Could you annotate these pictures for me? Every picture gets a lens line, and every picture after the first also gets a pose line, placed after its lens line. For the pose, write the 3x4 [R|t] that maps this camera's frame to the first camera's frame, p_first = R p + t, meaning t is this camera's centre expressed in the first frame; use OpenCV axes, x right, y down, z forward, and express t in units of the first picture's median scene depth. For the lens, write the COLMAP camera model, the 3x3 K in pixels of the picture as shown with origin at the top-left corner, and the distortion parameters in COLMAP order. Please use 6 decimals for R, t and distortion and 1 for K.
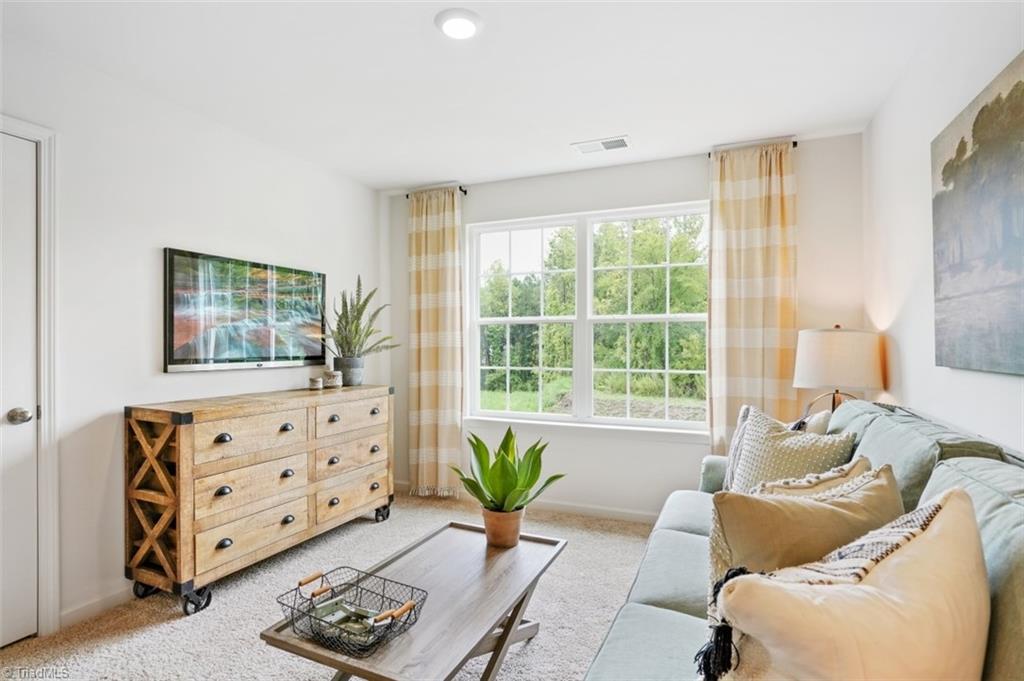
lens RADIAL K [[524.5, 0, 511.2], [0, 524.5, 351.2], [0, 0, 1]] dist [-0.002537, 0.000407]
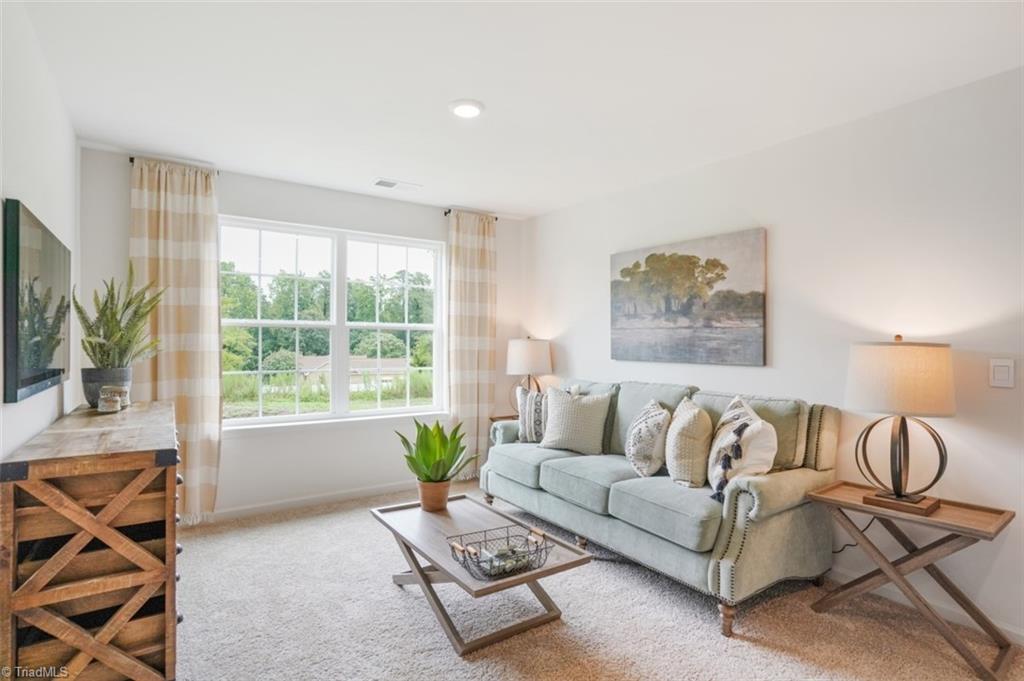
lens RADIAL K [[512.0, 0, 512.0], [0, 512.0, 340.5], [0, 0, 1]] dist [-0.000729, 0.000606]
pose [[0.523349, 0.003504, 0.852111, -0.712644], [0.004883, 0.999963, -0.007111, -0.021412], [-0.852104, 0.007882, 0.523313, 0.150006]]
